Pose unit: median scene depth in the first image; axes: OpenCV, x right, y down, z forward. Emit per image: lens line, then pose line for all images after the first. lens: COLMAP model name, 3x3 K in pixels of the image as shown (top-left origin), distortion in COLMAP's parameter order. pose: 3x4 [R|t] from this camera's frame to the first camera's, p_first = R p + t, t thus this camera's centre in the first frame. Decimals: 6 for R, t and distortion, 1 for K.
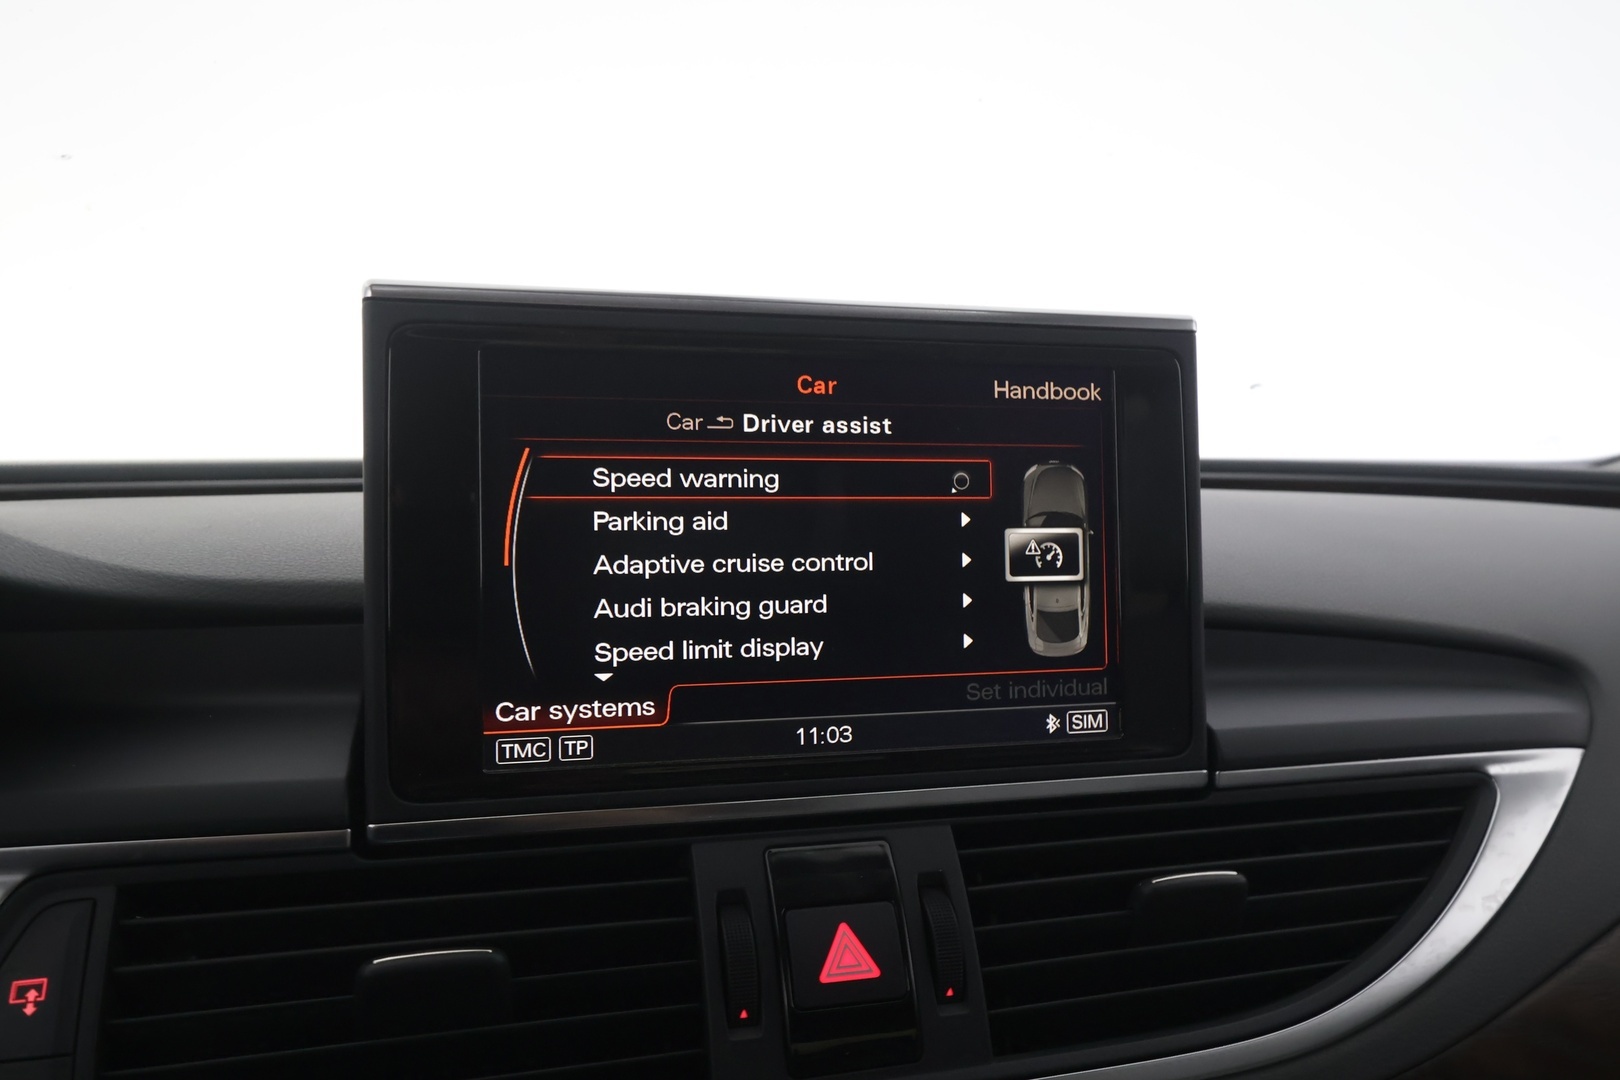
lens RADIAL K [[1268.4, 0, 808.4], [0, 1268.4, 543.5], [0, 0, 1]] dist [0.000963, 0.004156]
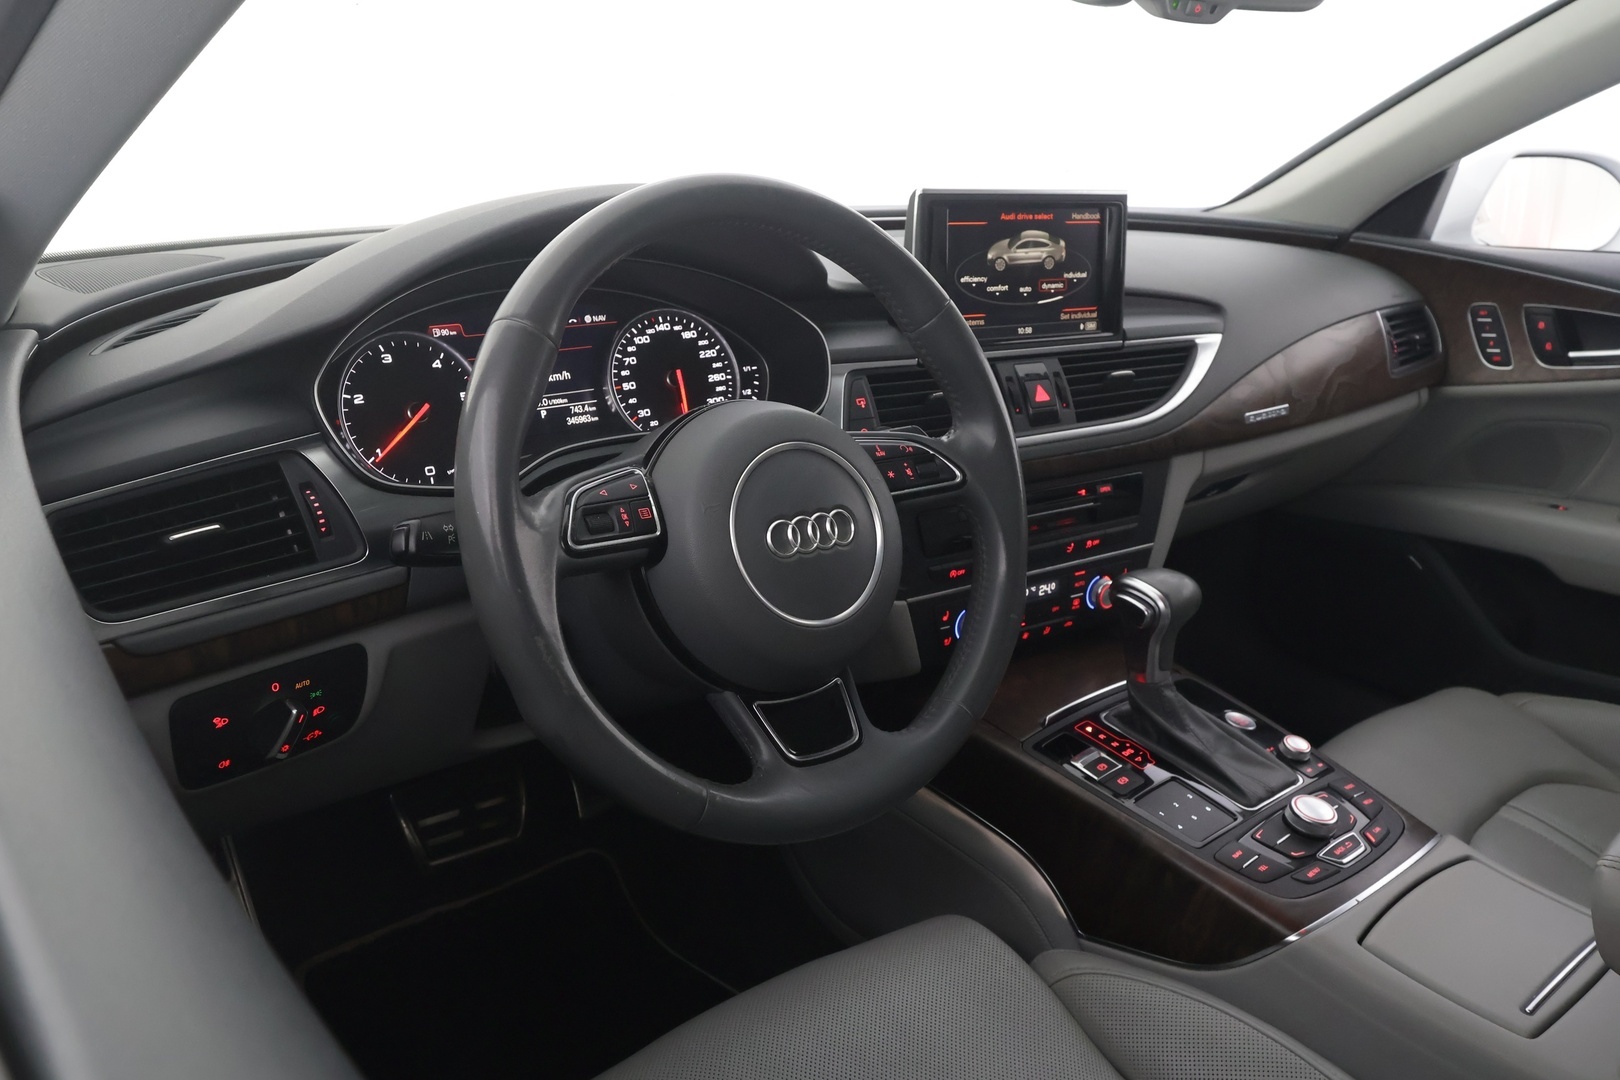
lens RADIAL K [[1242.6, 0, 800.5], [0, 1242.6, 546.2], [0, 0, 1]] dist [-0.012798, 0.014062]
pose [[0.956778, -0.070956, 0.282030, -1.483120], [-0.003692, 0.966736, 0.255748, -0.123434], [-0.290795, -0.245735, 0.924690, -1.899376]]
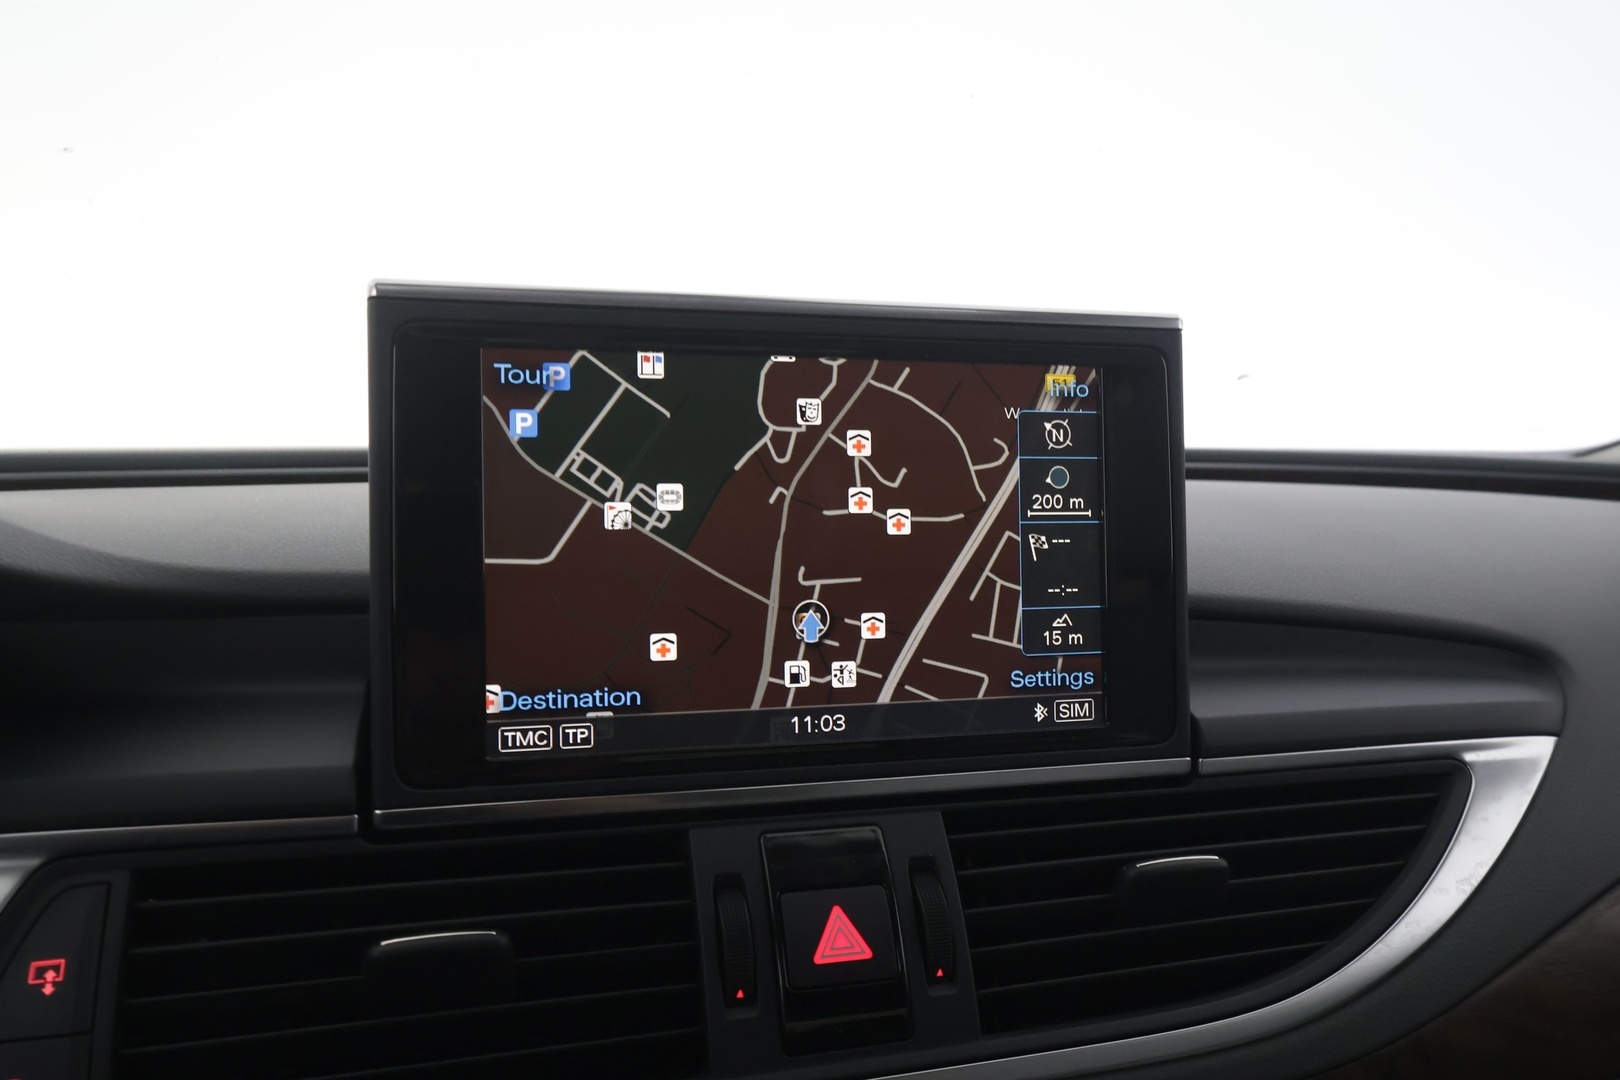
lens RADIAL K [[1268.4, 0, 807.3], [0, 1268.4, 542.8], [0, 0, 1]] dist [0.000963, 0.004156]
pose [[0.999975, 0.001732, 0.006870, -0.003717], [-0.001813, 0.999928, 0.011822, -0.007429], [-0.006849, -0.011834, 0.999907, -0.025272]]
